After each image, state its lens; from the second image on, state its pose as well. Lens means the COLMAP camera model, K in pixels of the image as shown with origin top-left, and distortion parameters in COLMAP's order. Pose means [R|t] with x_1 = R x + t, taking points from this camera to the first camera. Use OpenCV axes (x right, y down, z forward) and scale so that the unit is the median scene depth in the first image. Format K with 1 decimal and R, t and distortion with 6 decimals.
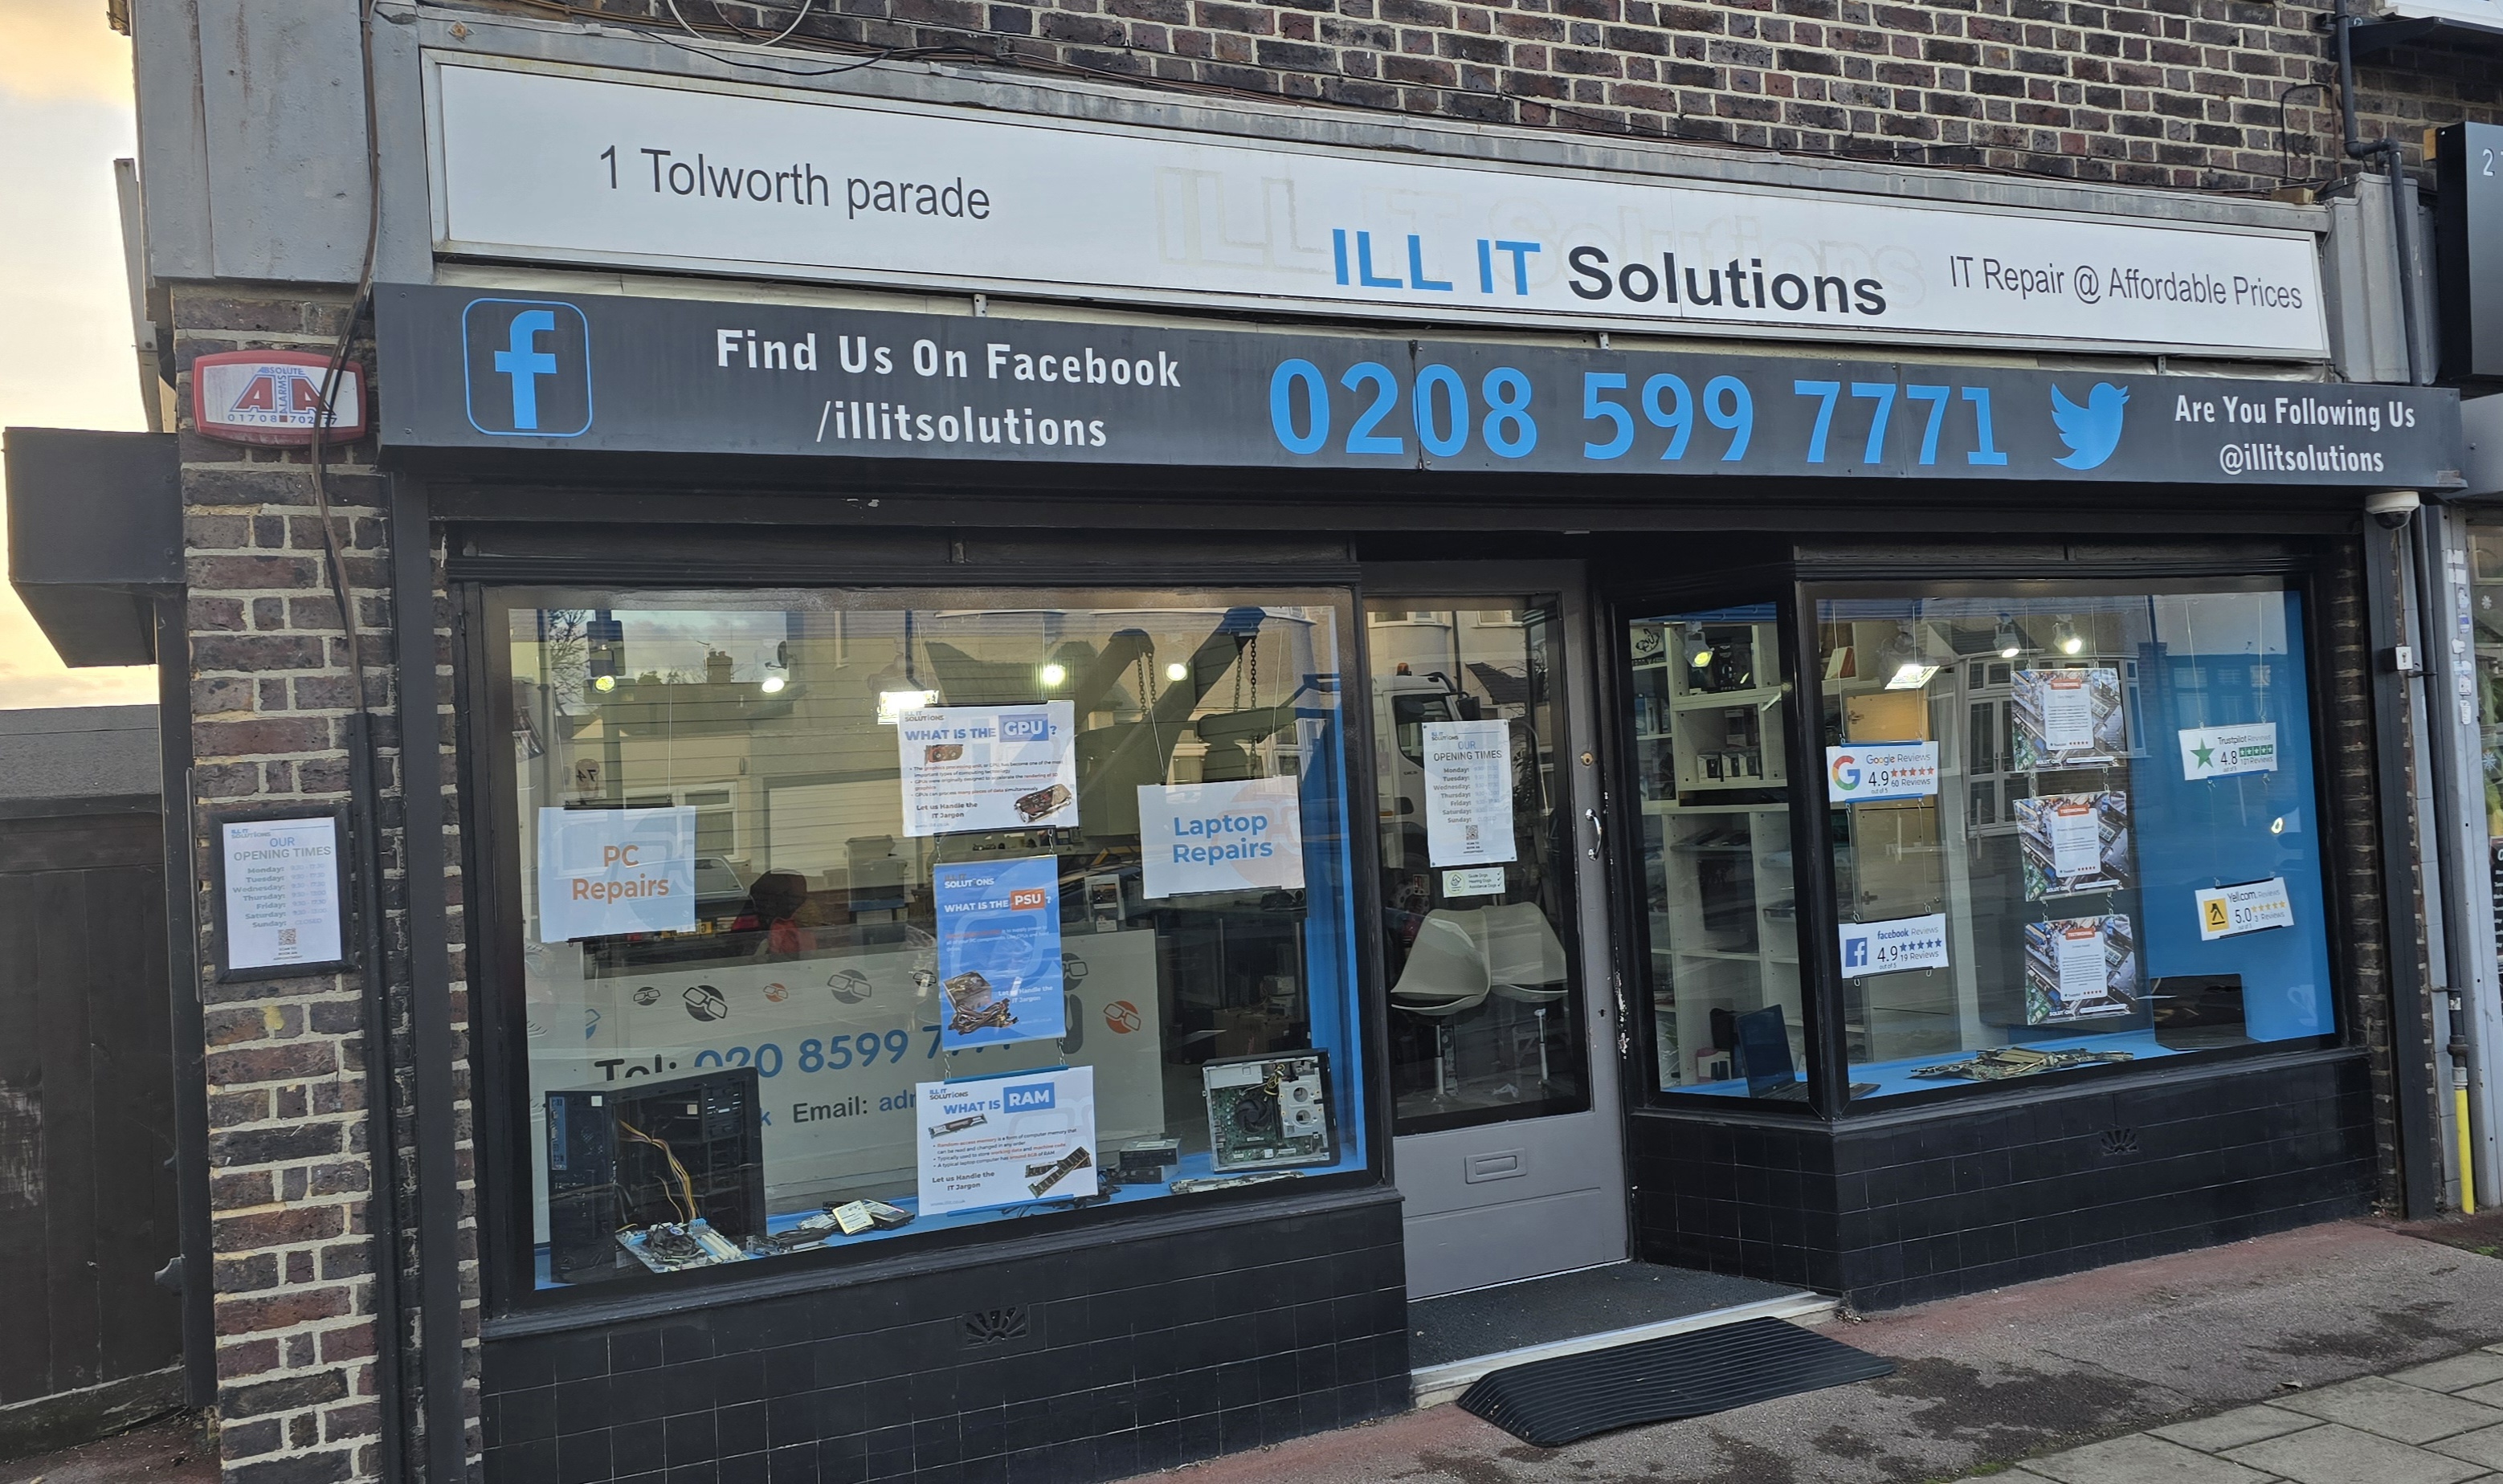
lens RADIAL K [[2118.0, 0, 1276.6], [0, 2118.0, 718.8], [0, 0, 1]] dist [0.094595, -0.097741]
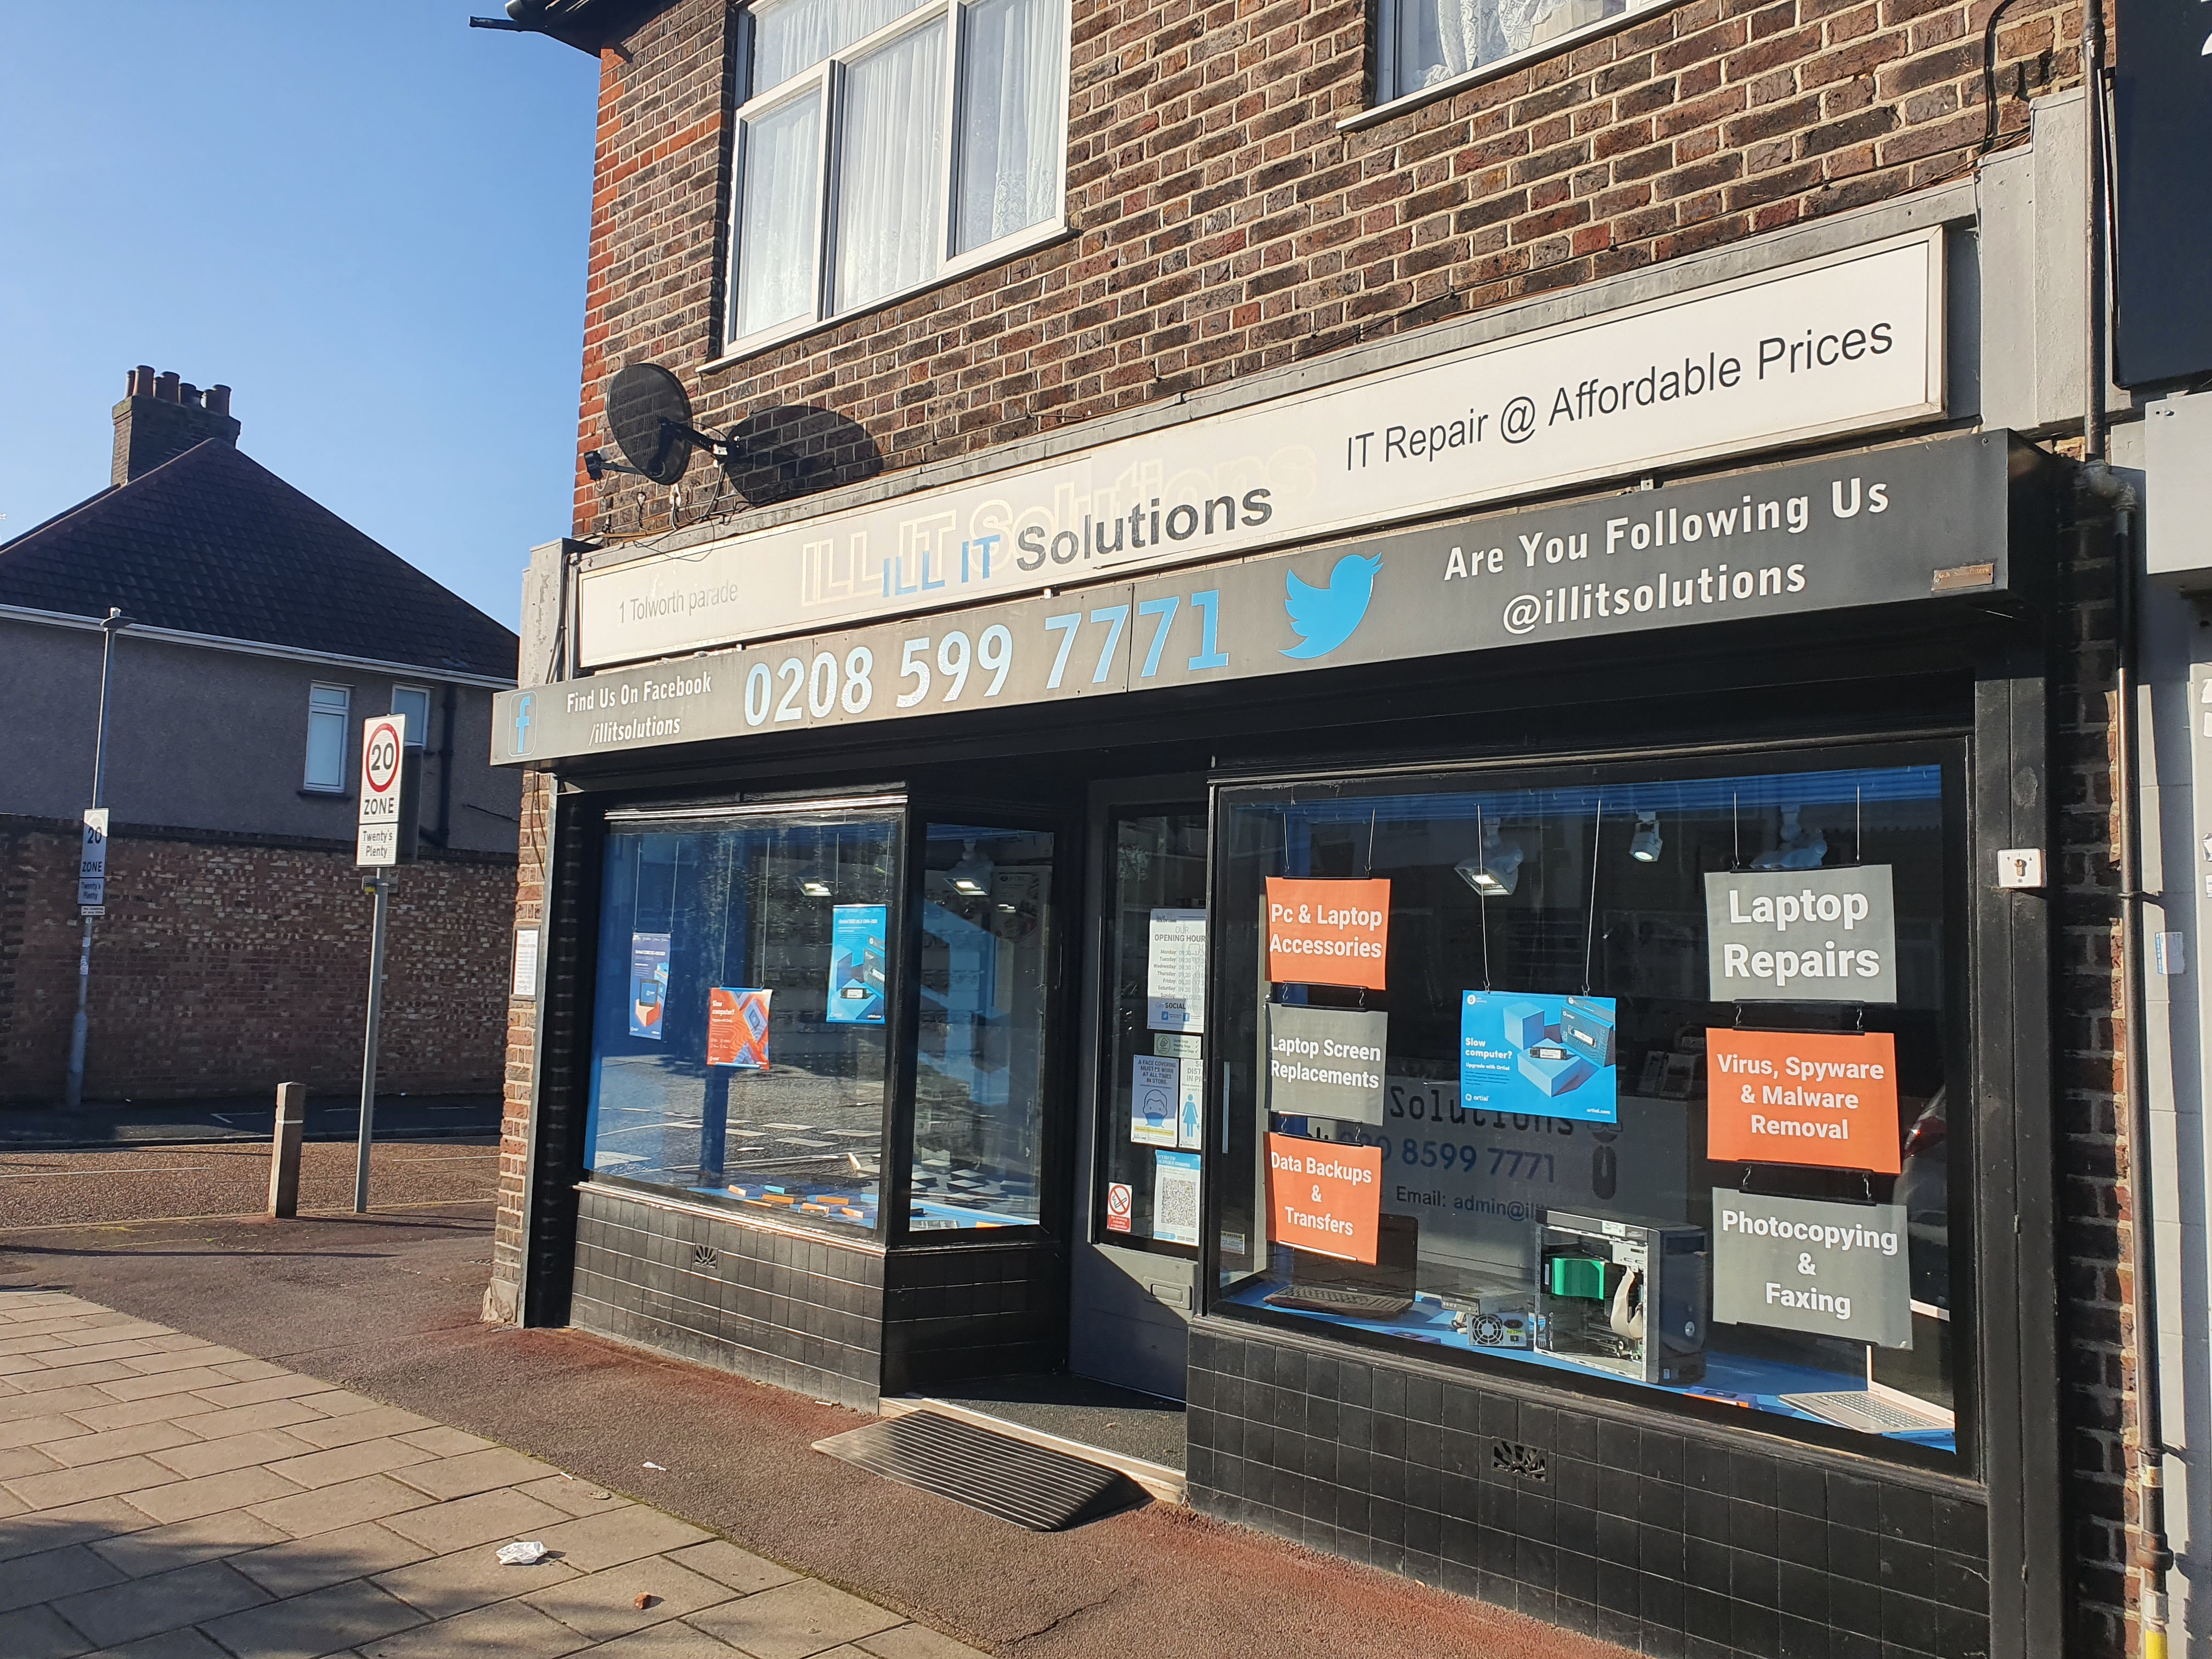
lens RADIAL K [[1694.1, 0, 1119.6], [0, 1694.1, 813.2], [0, 0, 1]] dist [0.012682, 0.004242]
pose [[0.353032, -0.015583, -0.935481, 1.073114], [-0.017750, 0.999570, -0.023349, -0.034099], [0.935443, 0.024848, 0.352604, 0.713148]]
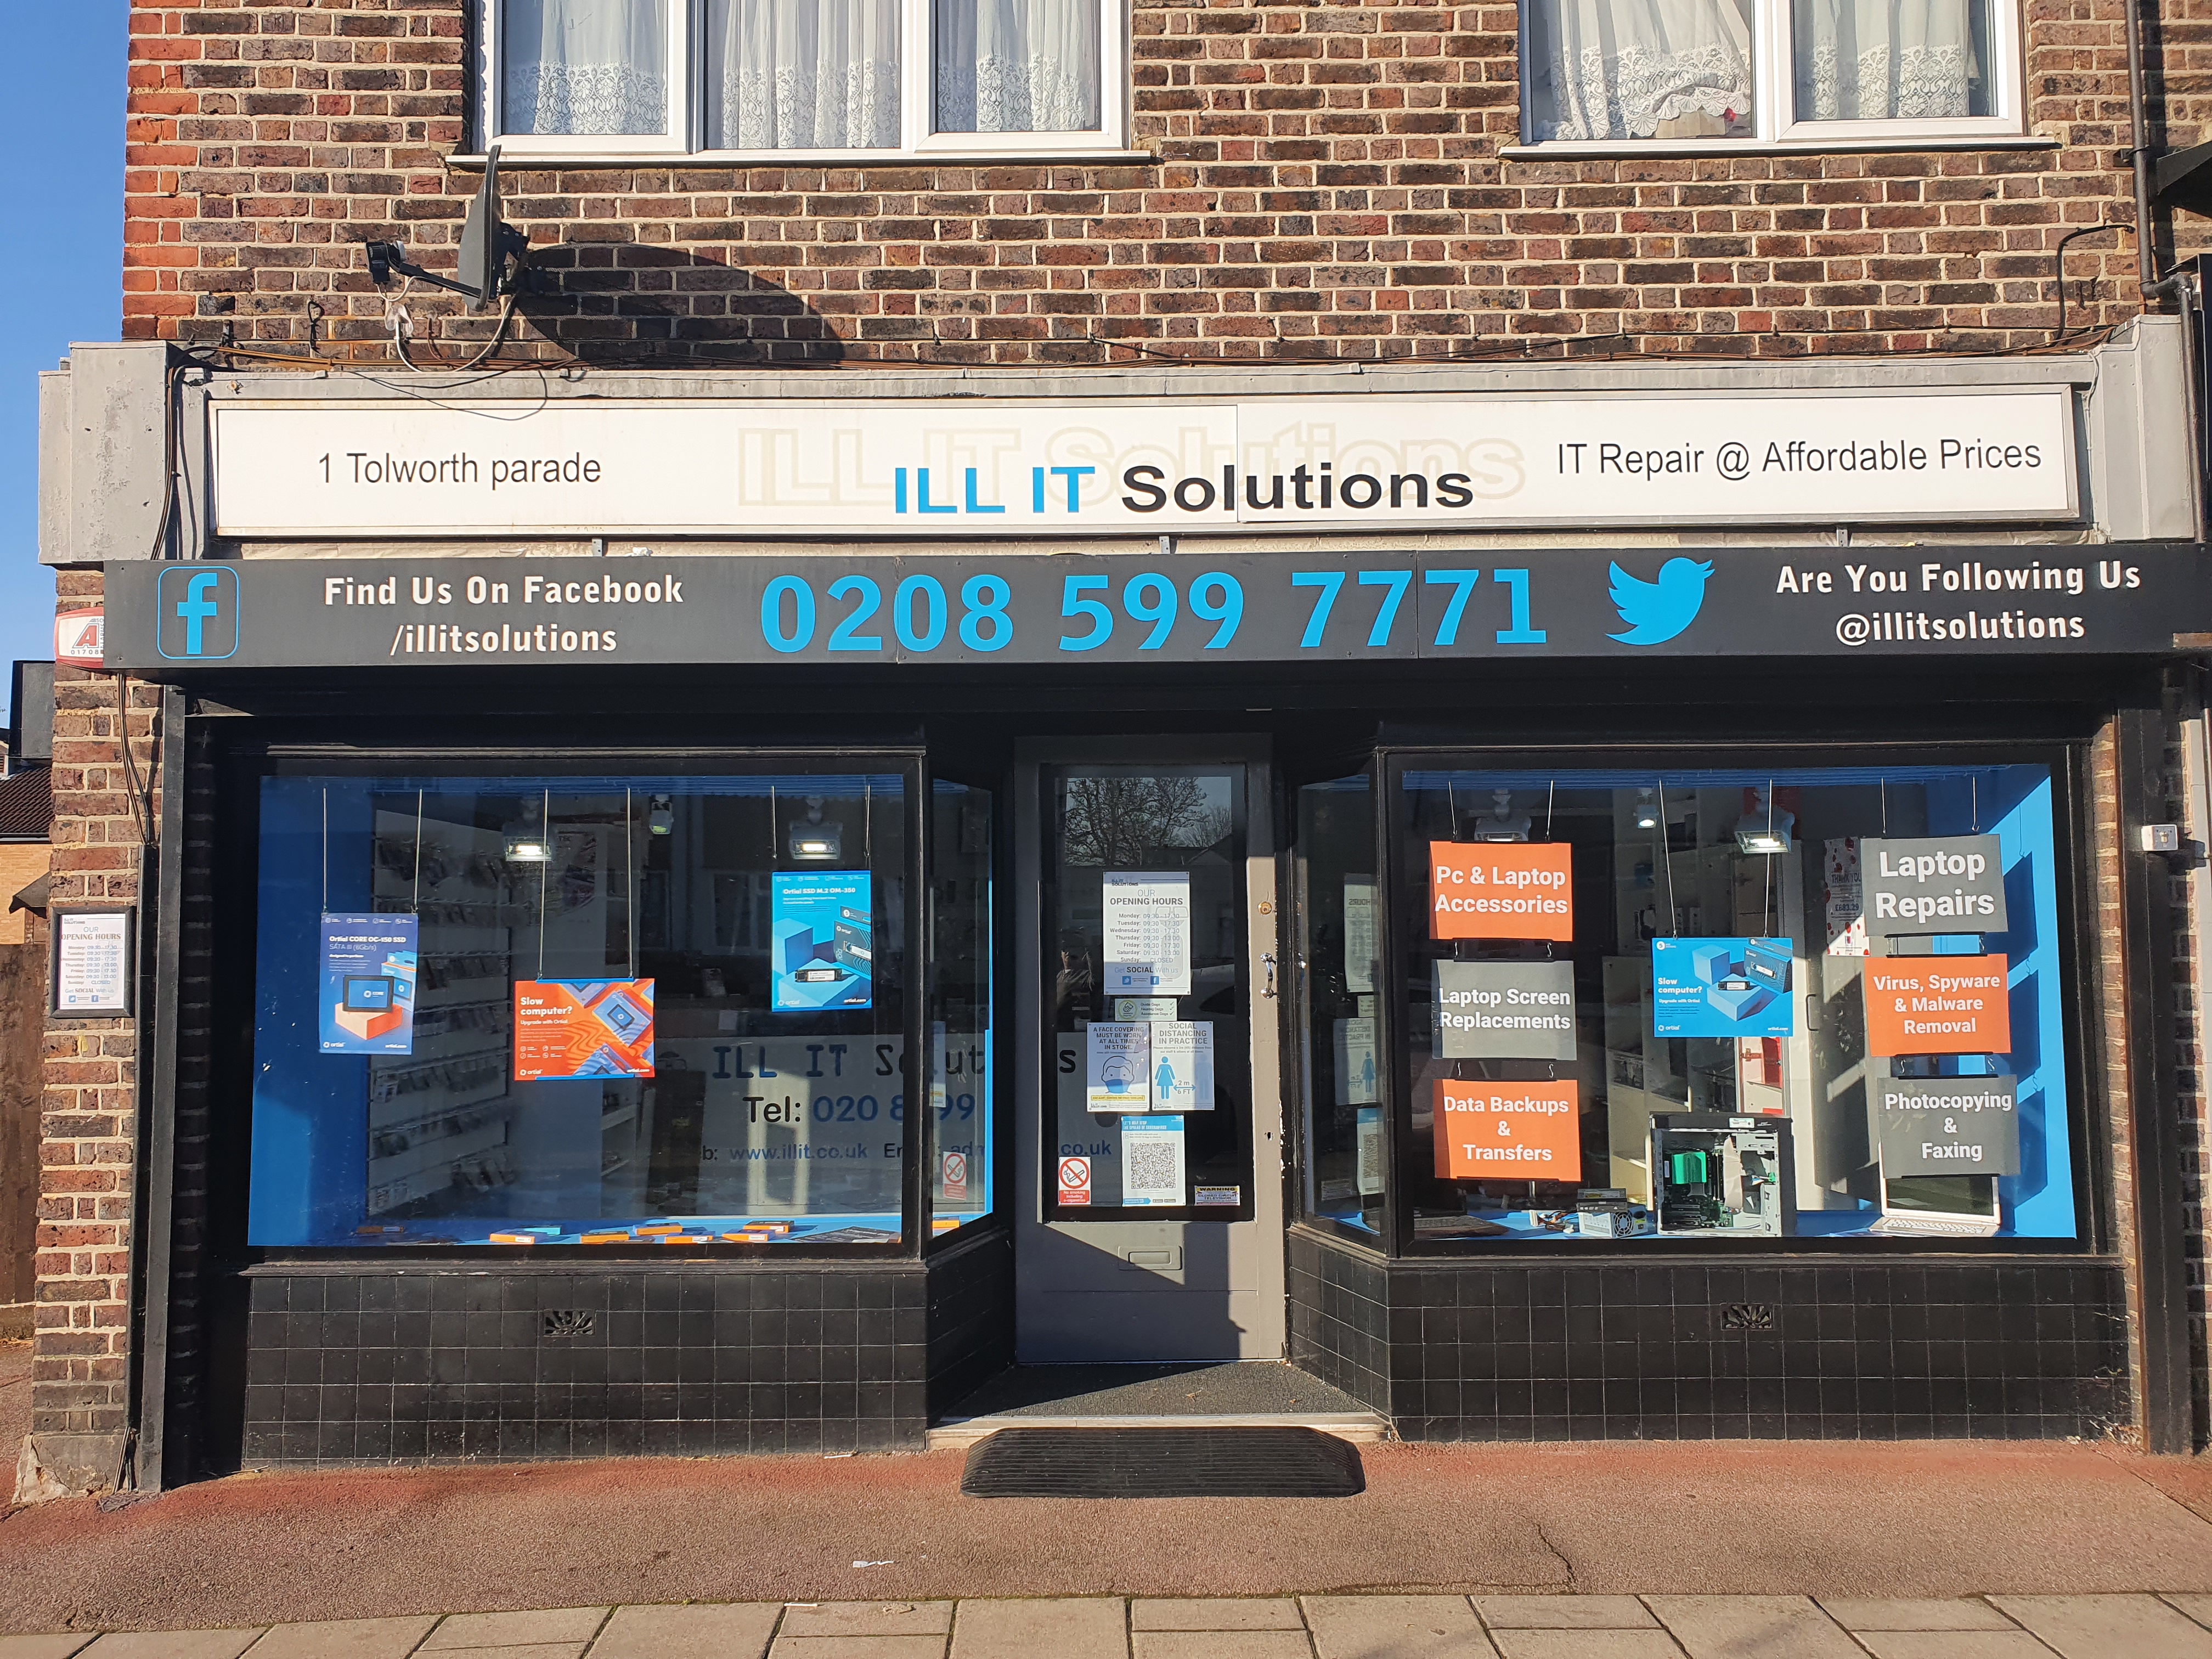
lens RADIAL K [[1682.6, 0, 1075.3], [0, 1682.6, 823.1], [0, 0, 1]] dist [-0.005343, 0.045816]
pose [[0.893293, 0.019789, -0.449039, 0.523518], [-0.026623, 0.999606, -0.008910, -0.019029], [0.448685, 0.019914, 0.893468, 0.180909]]
